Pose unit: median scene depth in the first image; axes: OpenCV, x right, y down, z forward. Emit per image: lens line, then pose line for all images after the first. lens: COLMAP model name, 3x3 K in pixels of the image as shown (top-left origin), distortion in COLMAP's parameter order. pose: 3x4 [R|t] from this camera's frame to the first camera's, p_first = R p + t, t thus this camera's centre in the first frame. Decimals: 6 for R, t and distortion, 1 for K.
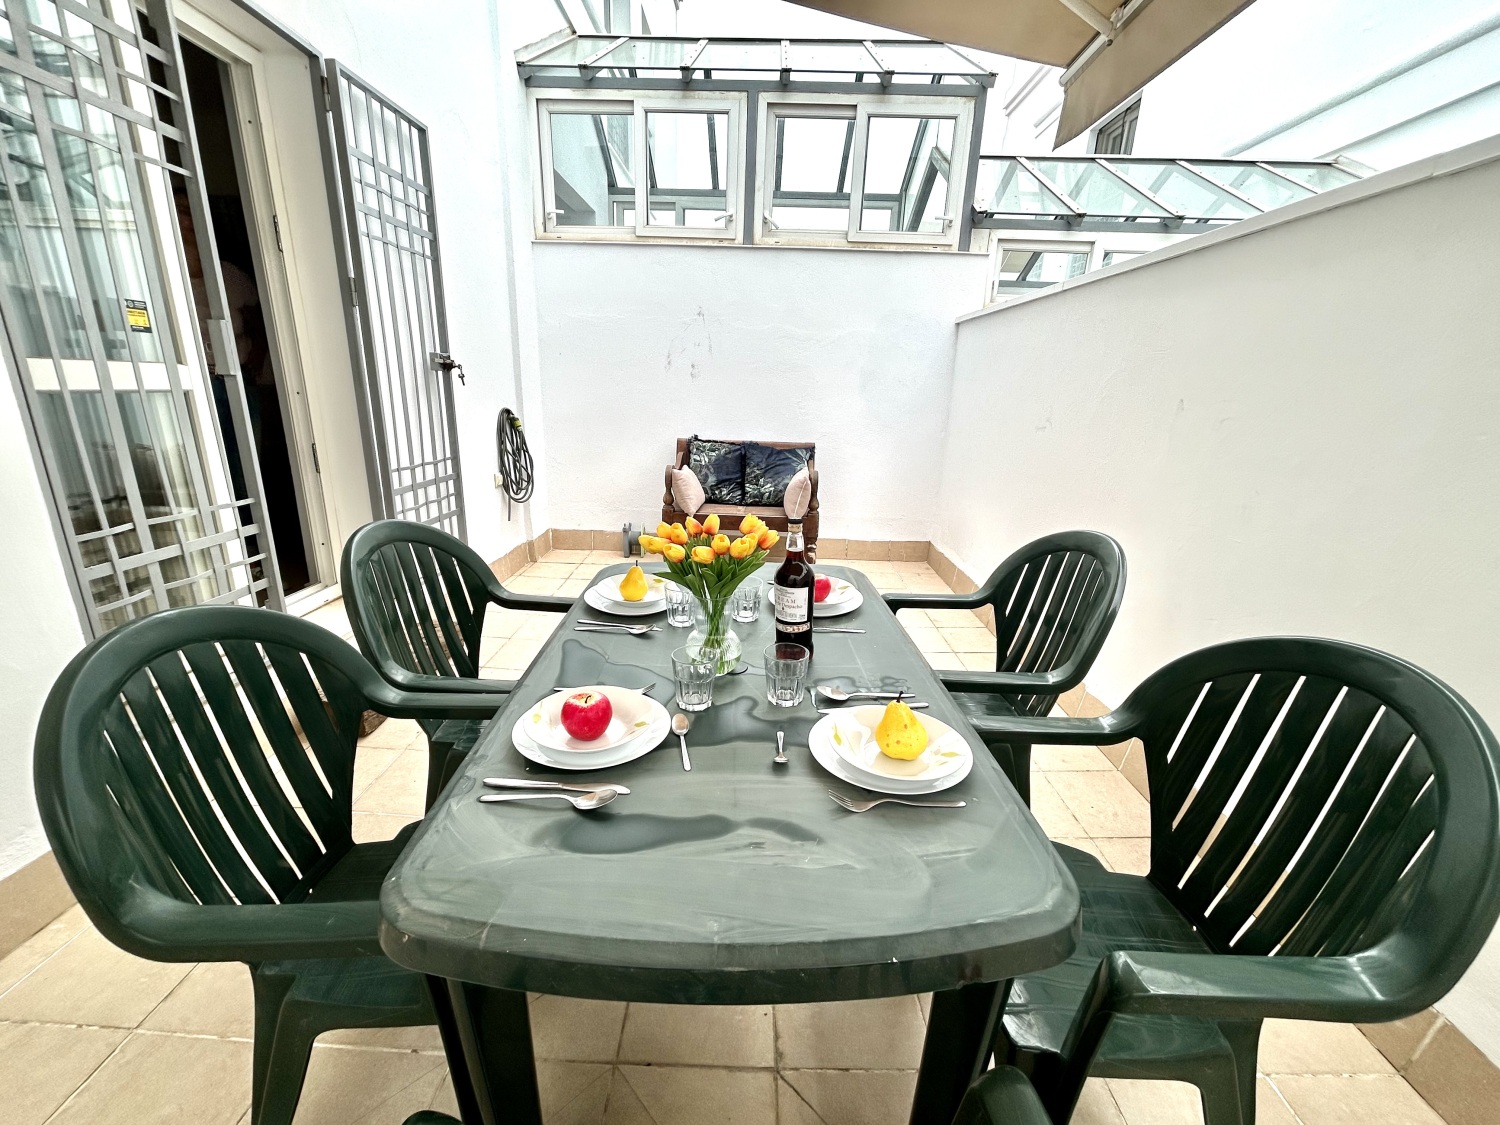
lens RADIAL K [[601.6, 0, 742.8], [0, 601.6, 562.0], [0, 0, 1]] dist [-0.002010, 0.001031]
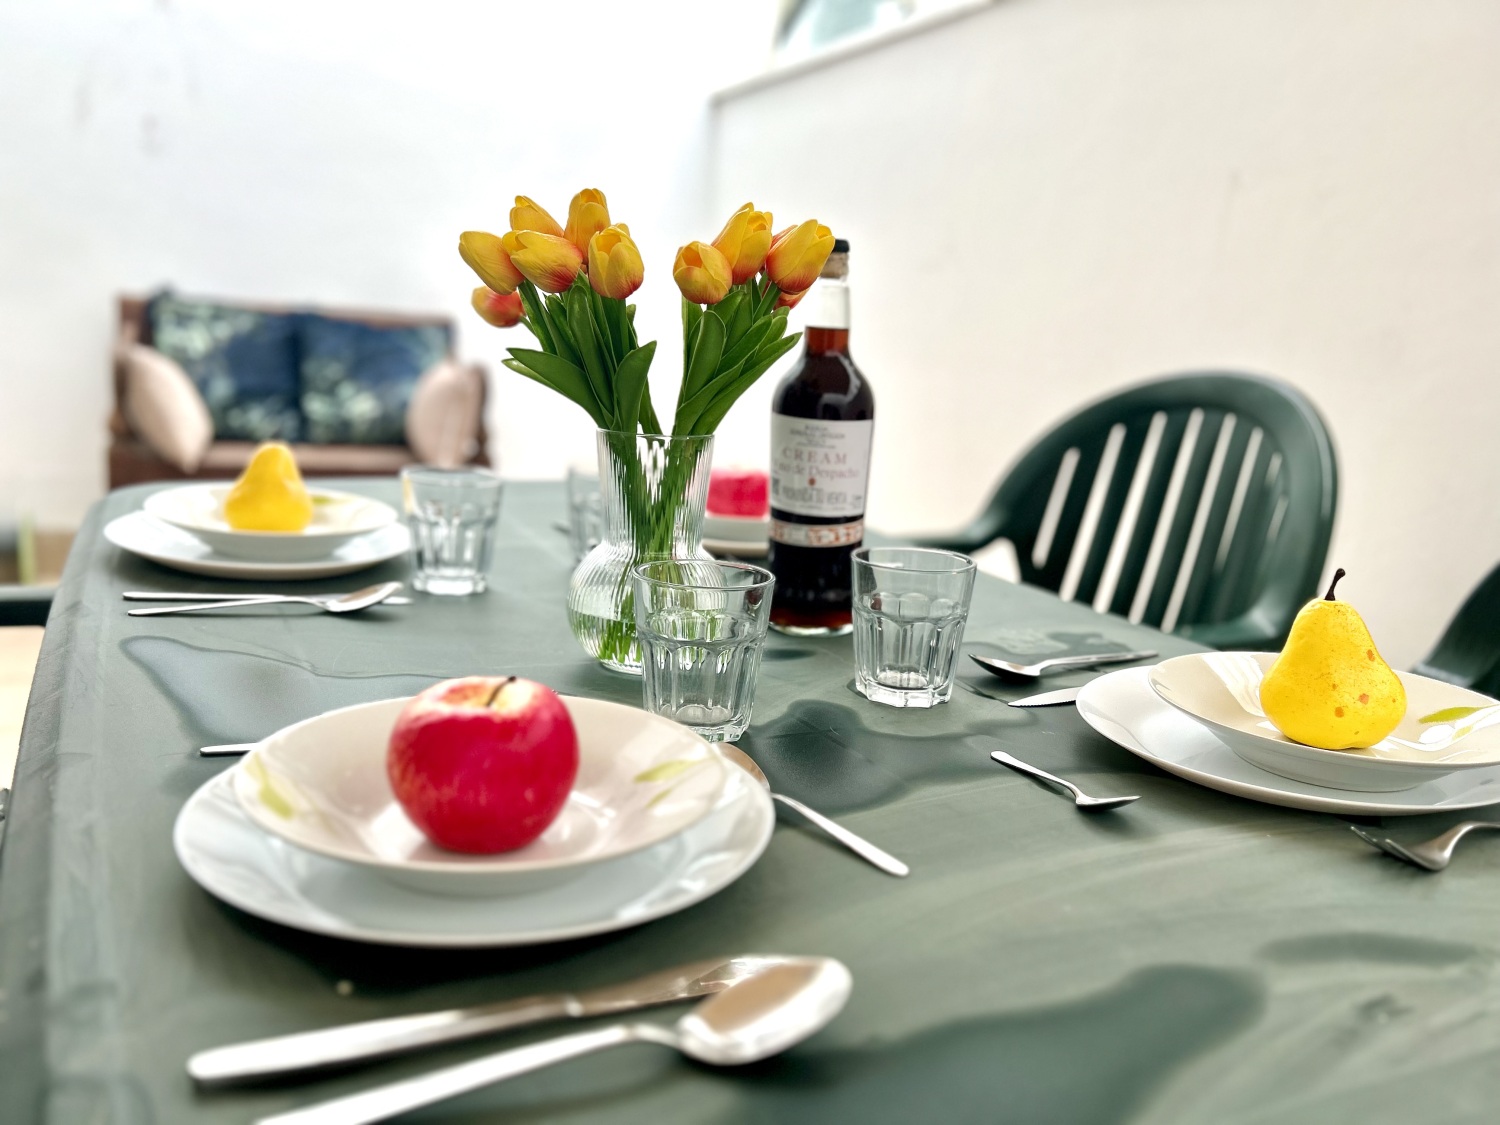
lens RADIAL K [[1129.3, 0, 738.4], [0, 1129.3, 564.9], [0, 0, 1]] dist [0.057856, -0.071017]
pose [[0.892499, -0.057336, 0.447391, -0.100015], [0.081599, 0.996046, -0.035133, 0.050851], [-0.443608, 0.067863, 0.893648, 0.127959]]
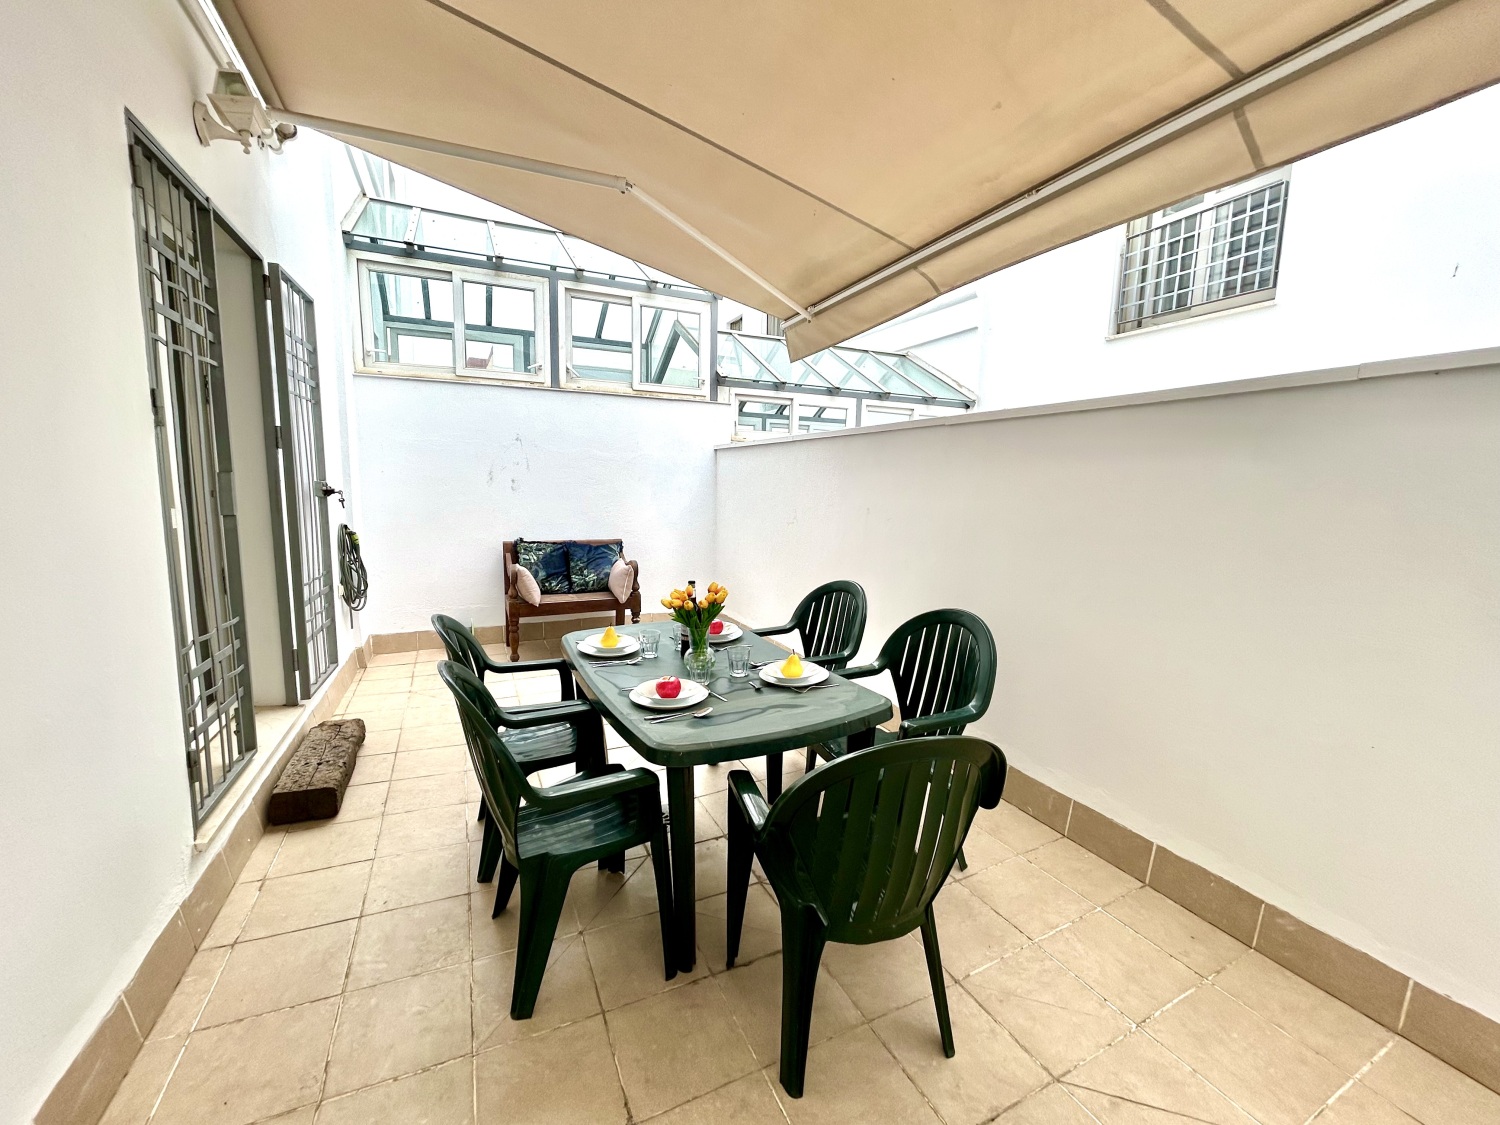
lens RADIAL K [[601.6, 0, 742.8], [0, 601.6, 562.0], [0, 0, 1]] dist [-0.002010, 0.001031]
pose [[0.896316, -0.073443, 0.437292, -0.228788], [0.135090, 0.984535, -0.111542, 0.026559], [-0.422337, 0.159050, 0.892376, -0.243741]]
